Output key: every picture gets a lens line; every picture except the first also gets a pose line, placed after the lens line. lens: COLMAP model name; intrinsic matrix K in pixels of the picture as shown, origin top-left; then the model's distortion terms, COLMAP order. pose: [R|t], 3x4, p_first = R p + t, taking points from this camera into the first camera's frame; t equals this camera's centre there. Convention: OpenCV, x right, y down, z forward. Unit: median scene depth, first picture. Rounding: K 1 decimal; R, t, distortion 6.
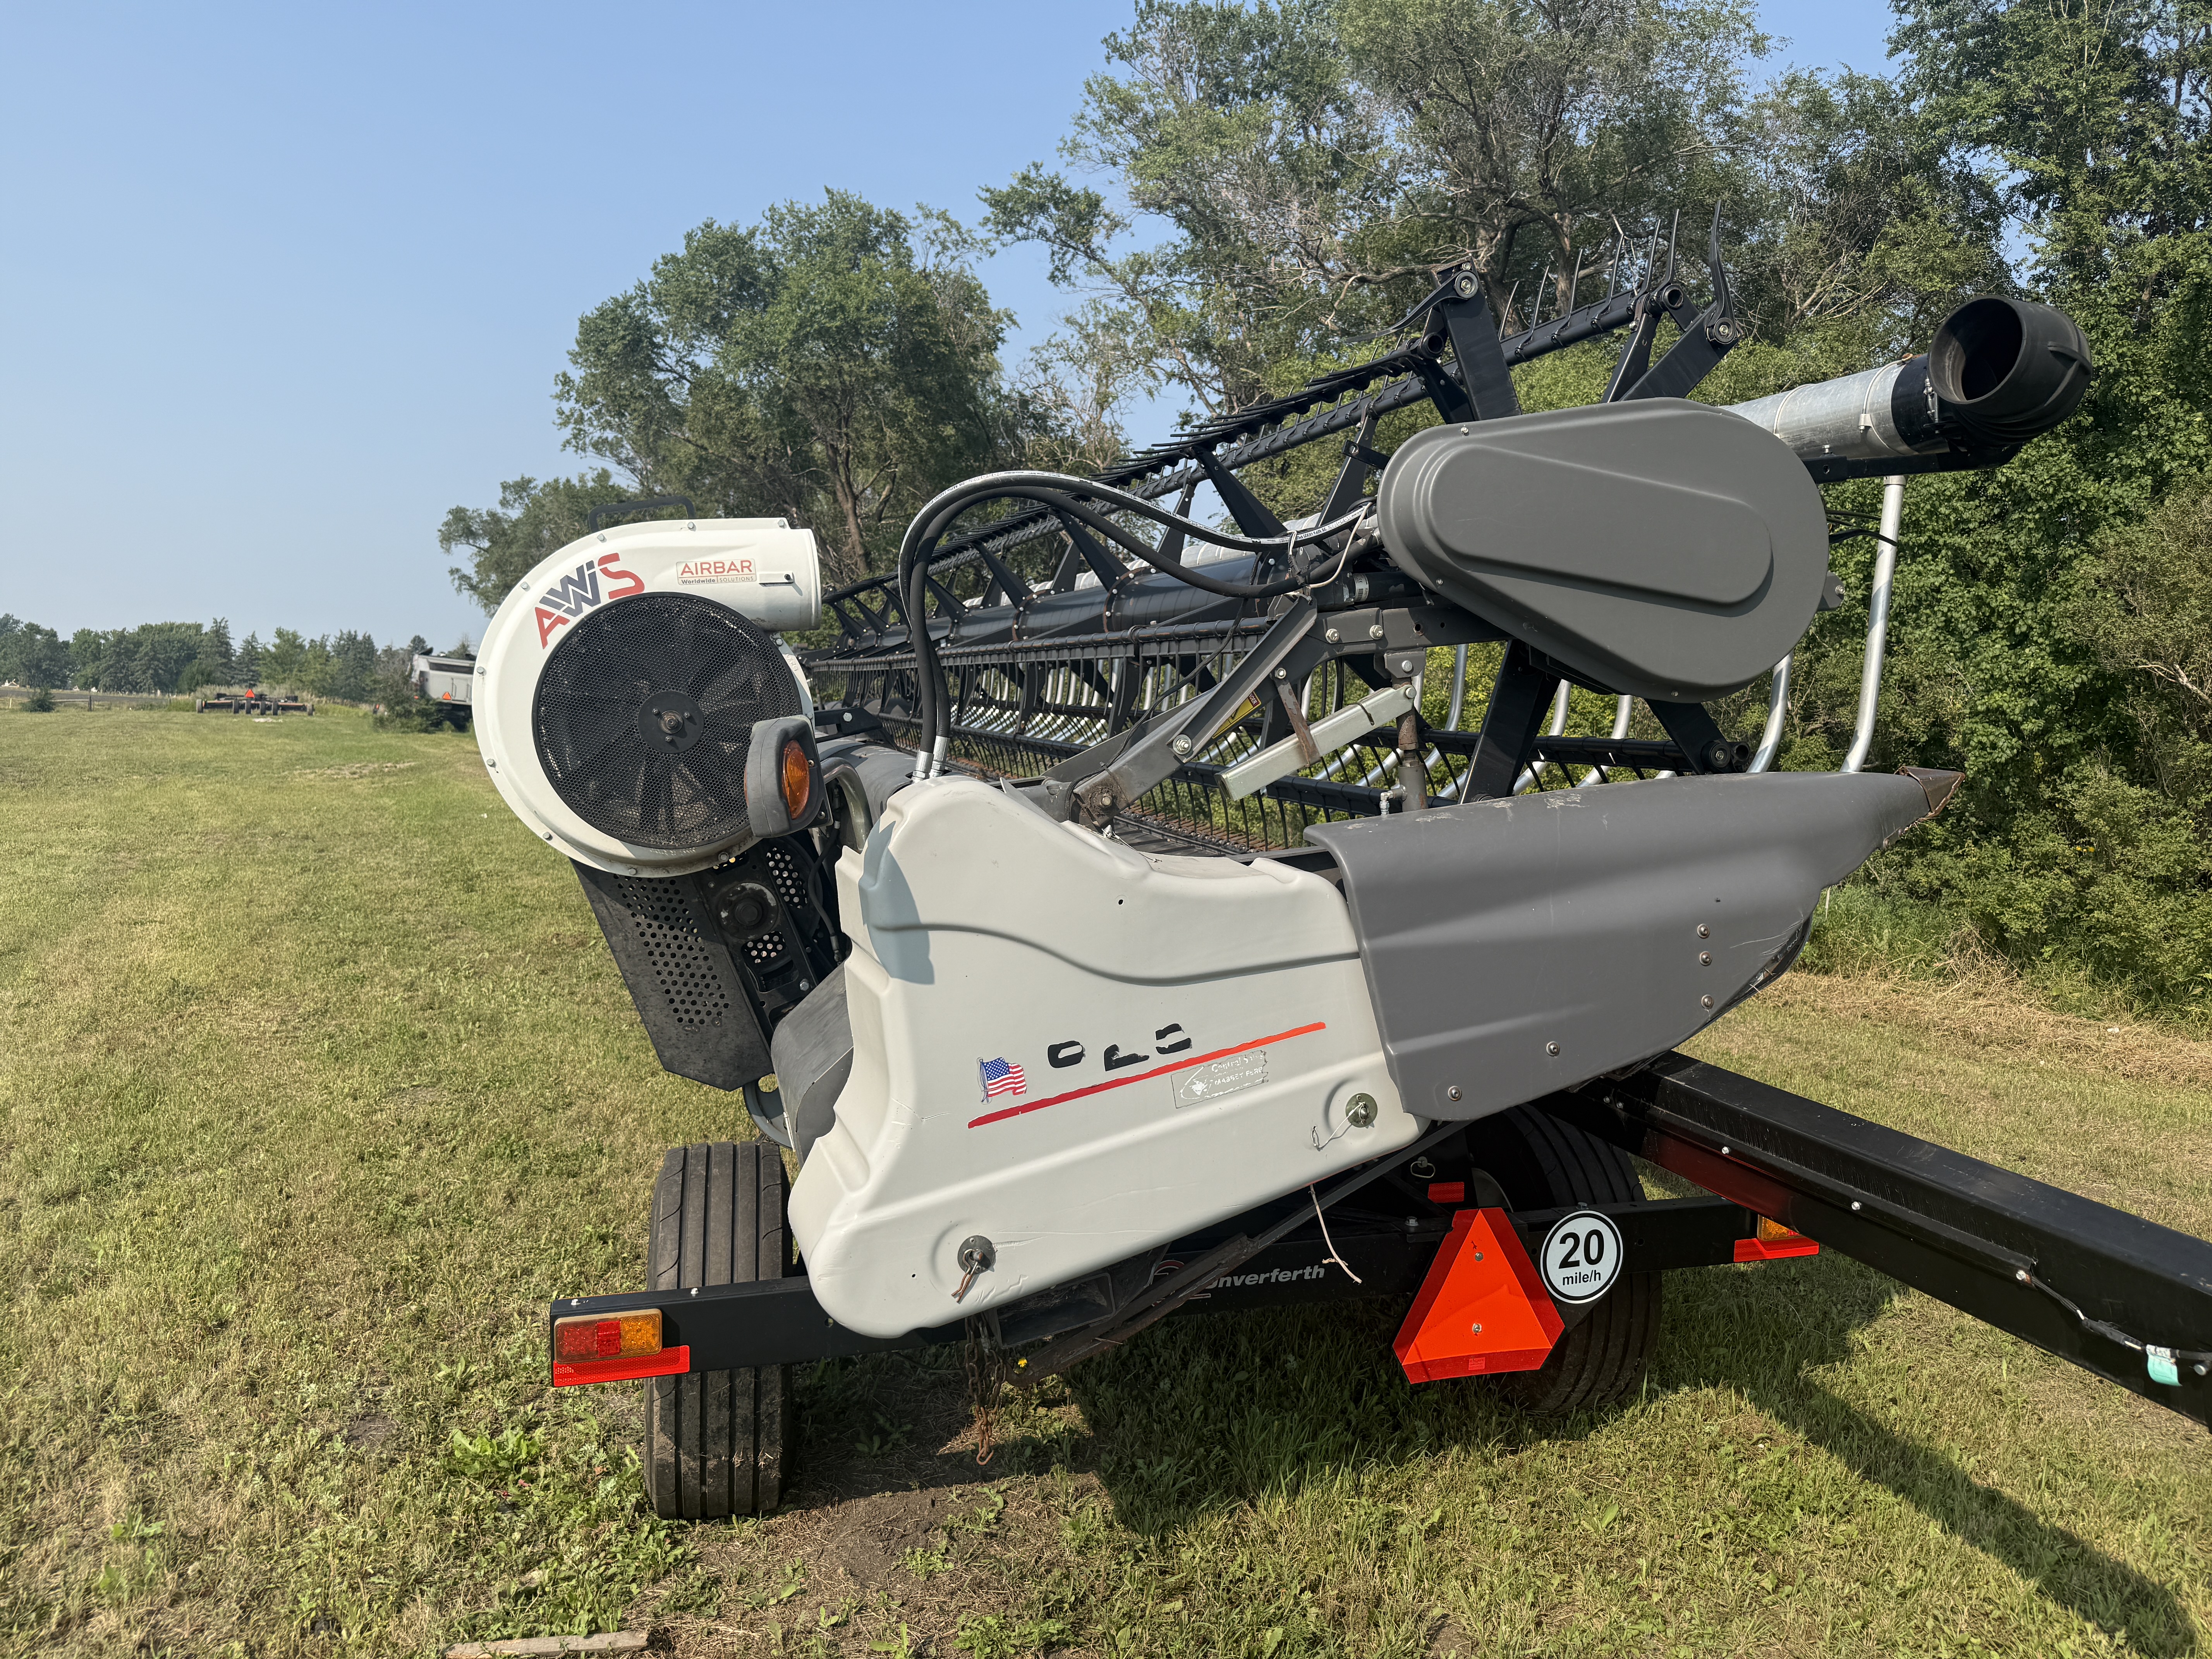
lens RADIAL K [[1555.3, 0, 1106.0], [0, 1555.3, 829.5], [0, 0, 1]] dist [0.048902, -0.059249]
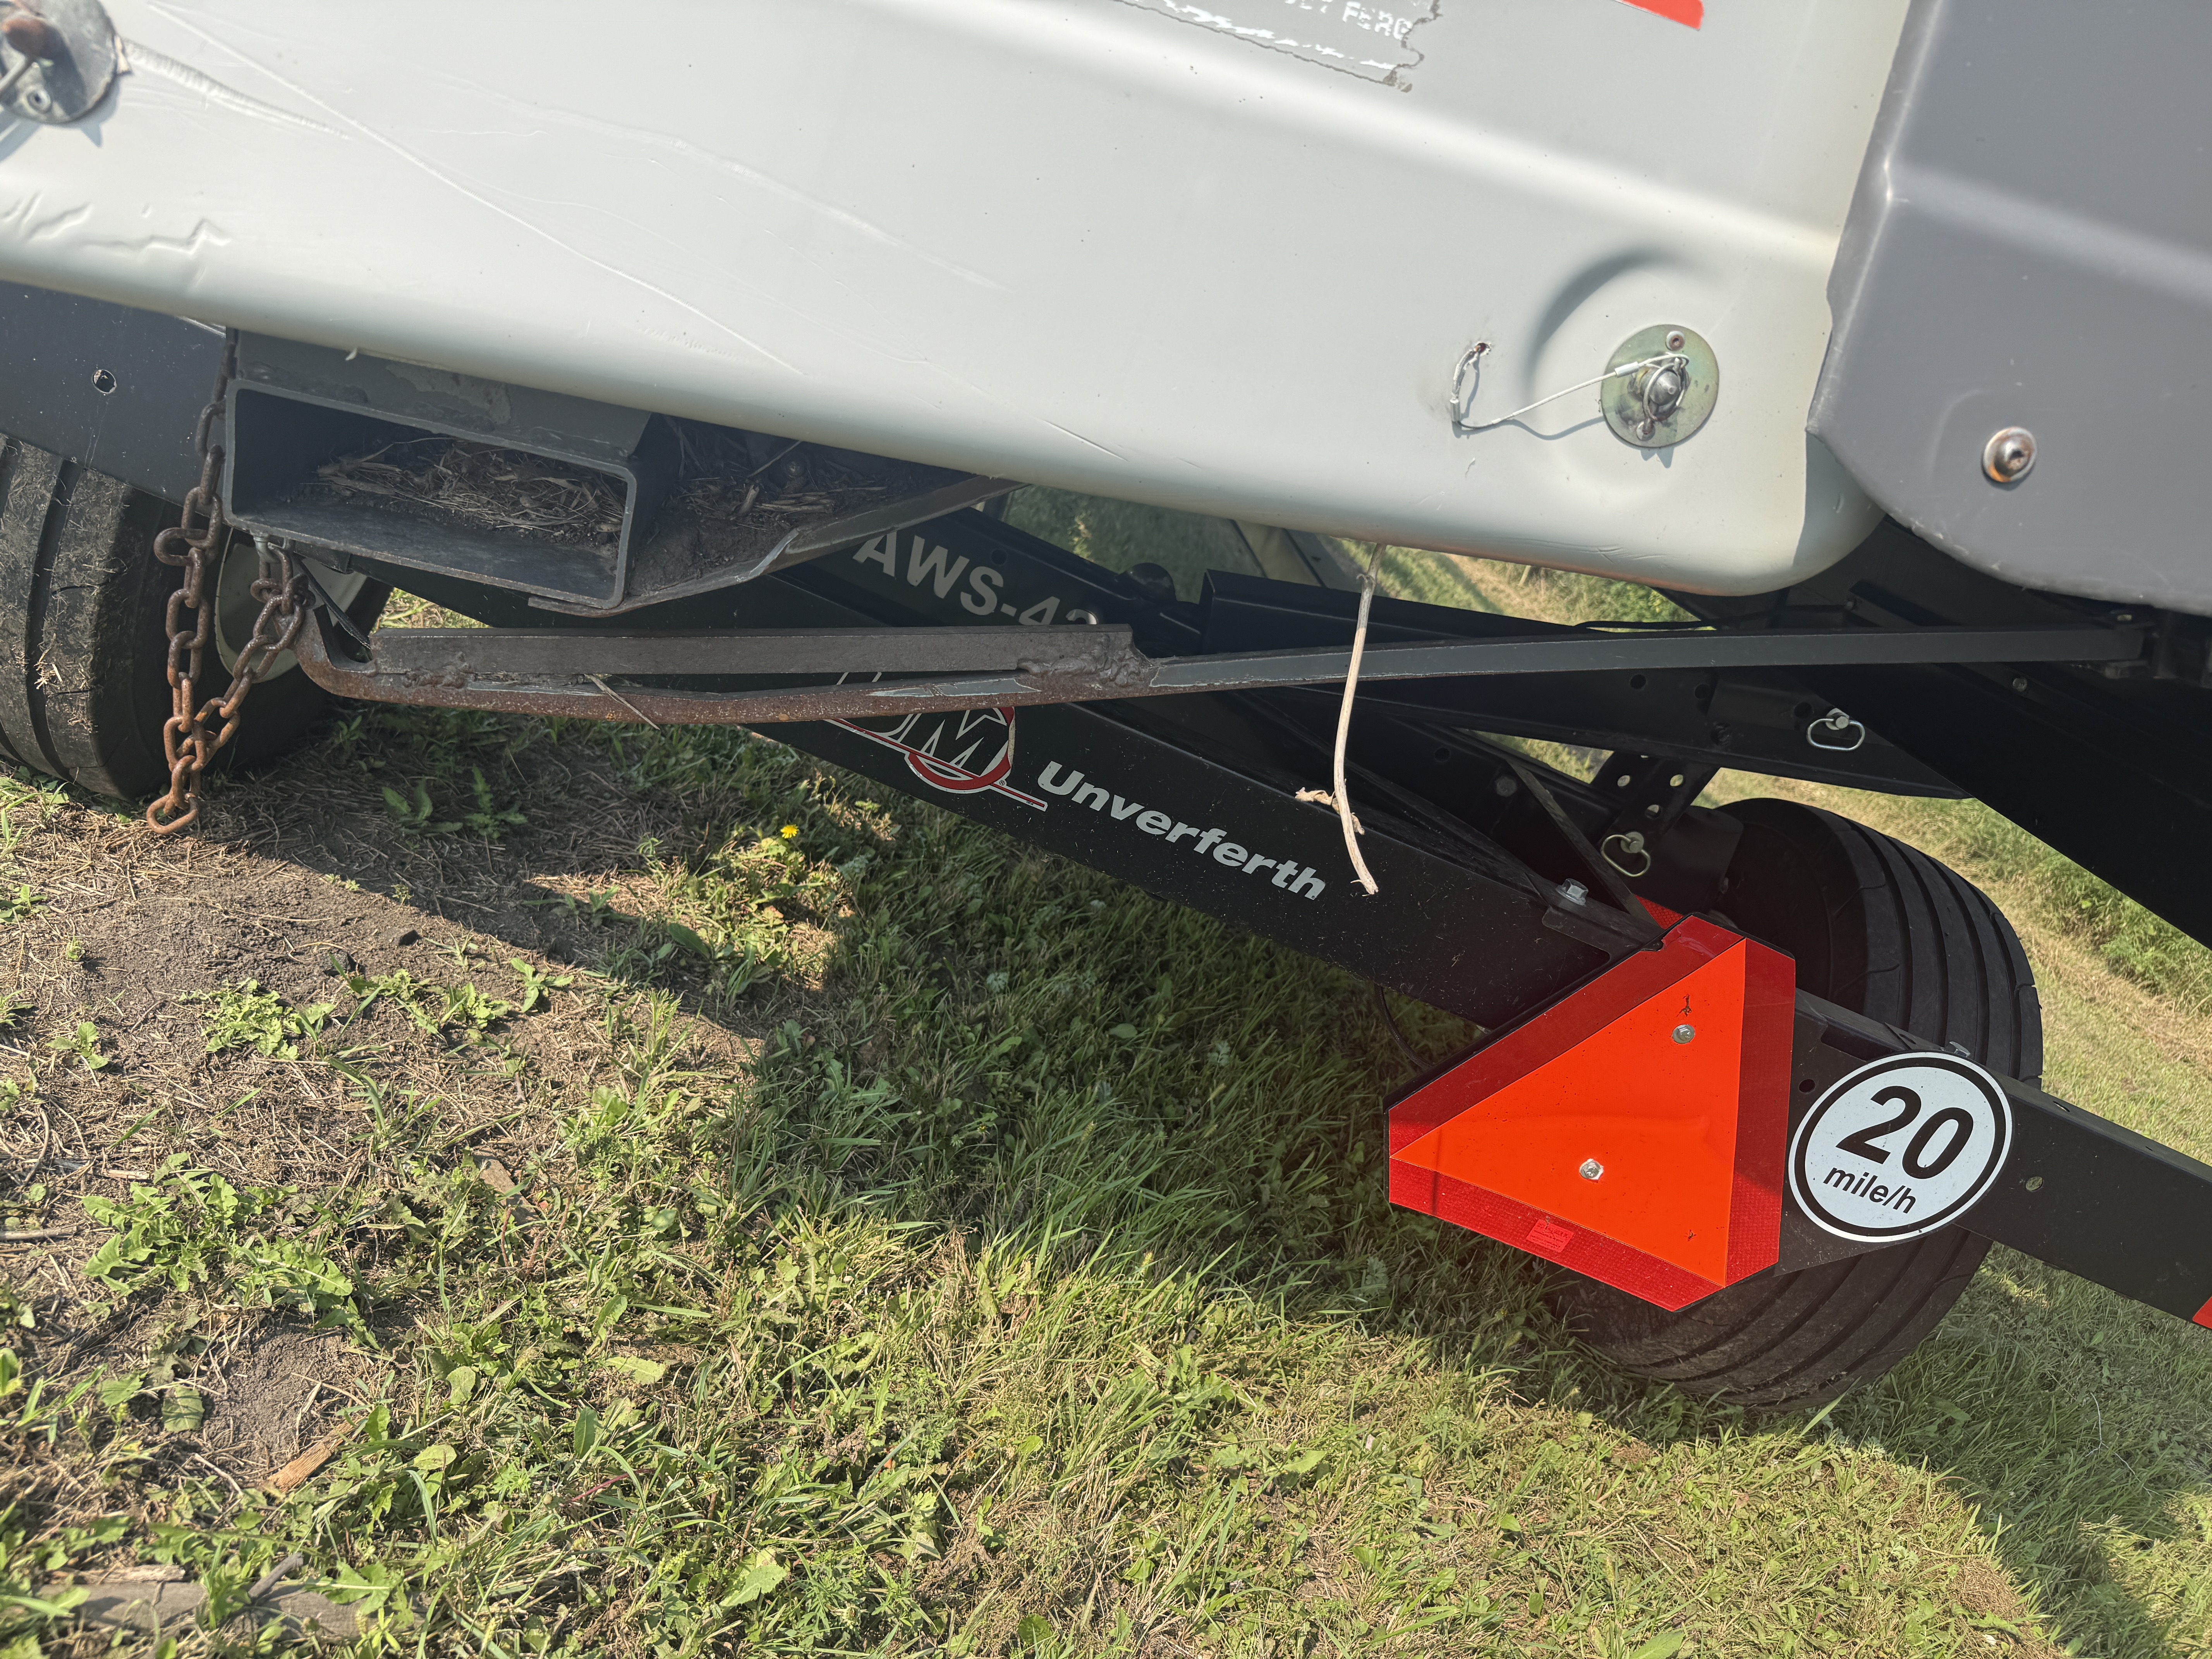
lens RADIAL K [[1555.3, 0, 1106.0], [0, 1555.3, 829.5], [0, 0, 1]] dist [0.048902, -0.059249]
pose [[0.886933, 0.453606, -0.087122, 0.019001], [-0.423080, 0.873500, 0.240834, 0.031745], [0.185345, -0.176744, 0.966648, 0.096385]]
